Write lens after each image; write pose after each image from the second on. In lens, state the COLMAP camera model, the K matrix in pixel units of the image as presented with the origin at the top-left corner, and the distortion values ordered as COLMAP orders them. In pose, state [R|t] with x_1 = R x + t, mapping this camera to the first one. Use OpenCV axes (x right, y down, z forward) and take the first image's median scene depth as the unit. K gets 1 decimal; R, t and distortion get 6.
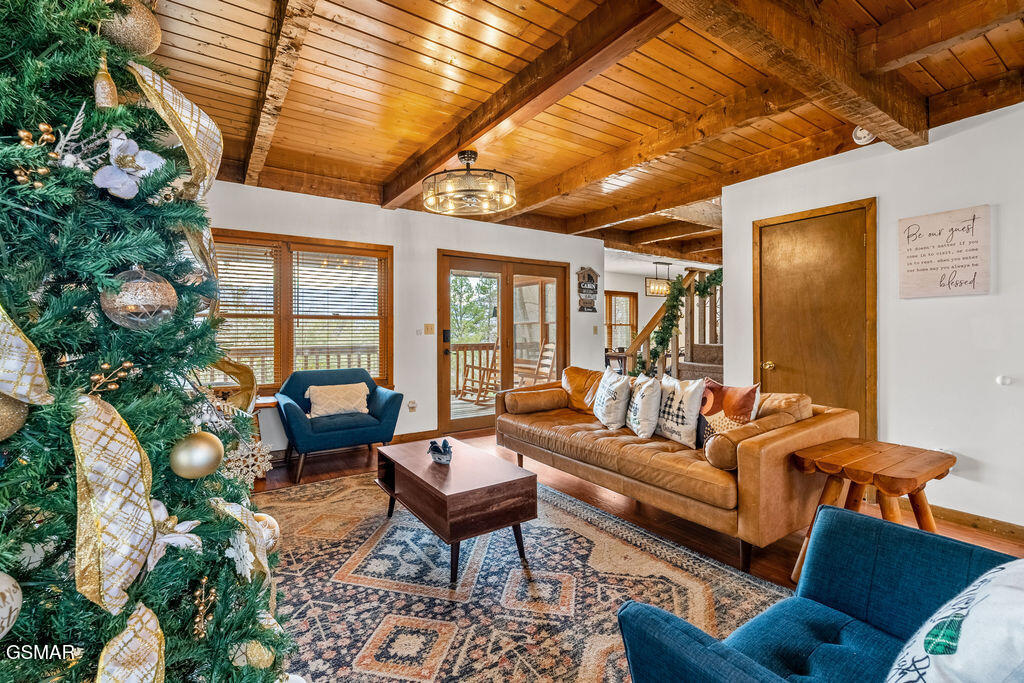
lens RADIAL K [[451.1, 0, 510.2], [0, 451.1, 335.2], [0, 0, 1]] dist [-0.002644, 0.000418]
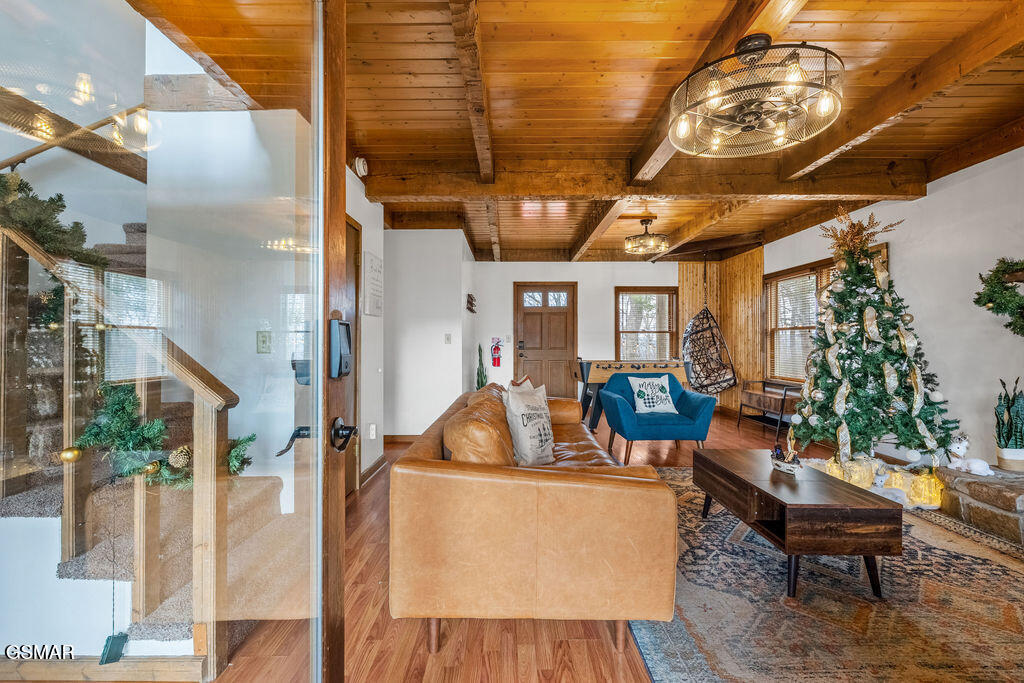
lens RADIAL K [[451.1, 0, 512.5], [0, 451.1, 340.5], [0, 0, 1]] dist [-0.002644, 0.000418]
pose [[-0.837624, 0.005439, 0.546220, -0.226101], [0.010693, 0.999922, 0.006440, -0.016253], [-0.546142, 0.011235, -0.837617, 2.468707]]
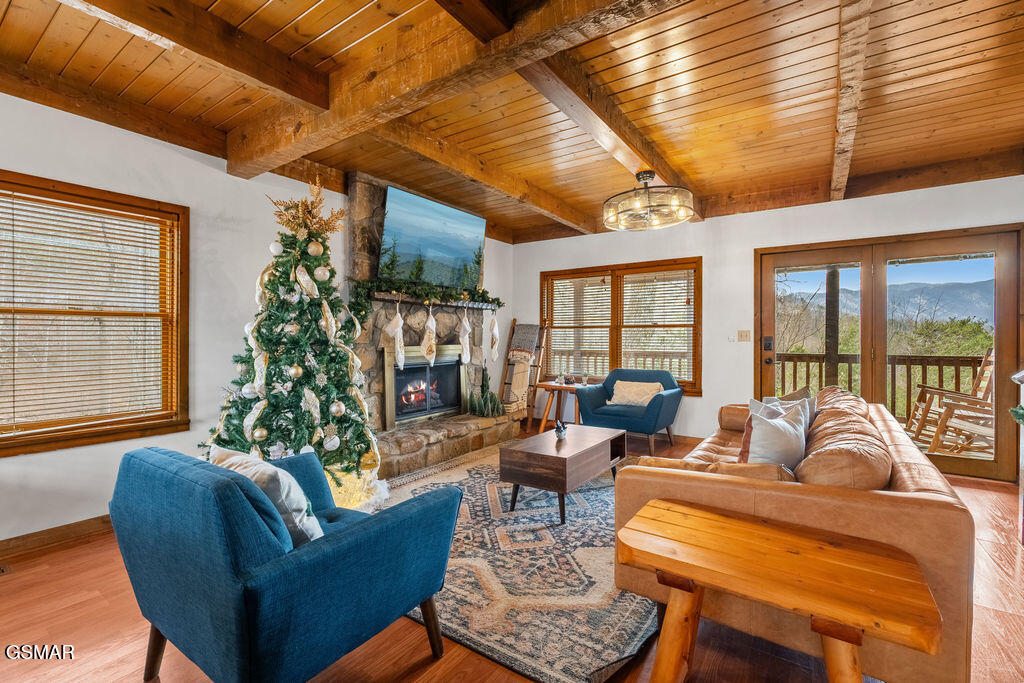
lens RADIAL K [[451.1, 0, 509.3], [0, 451.1, 336.5], [0, 0, 1]] dist [-0.002644, 0.000418]
pose [[0.369836, -0.002143, -0.929095, 1.157806], [-0.012620, 0.999894, -0.007330, 0.001378], [0.929011, 0.014436, 0.369769, 0.434599]]
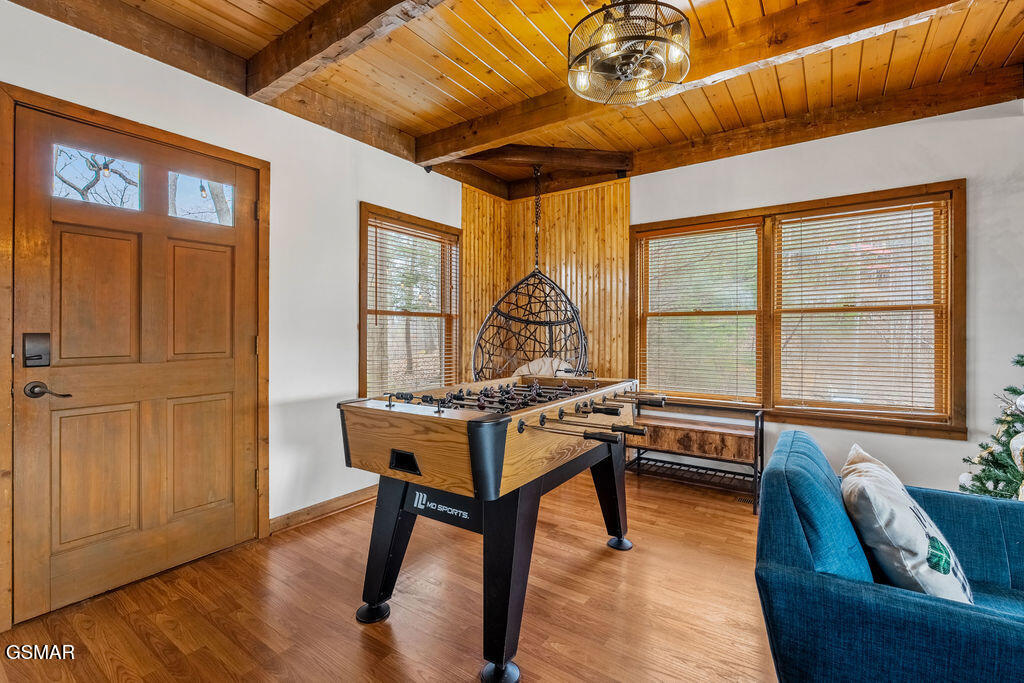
lens RADIAL K [[451.1, 0, 503.1], [0, 451.1, 326.9], [0, 0, 1]] dist [-0.002644, 0.000418]
pose [[-0.930494, -0.001612, -0.366303, 1.056853], [-0.002231, 0.999997, 0.001267, -0.004111], [0.366300, 0.001996, -0.930495, 0.710056]]
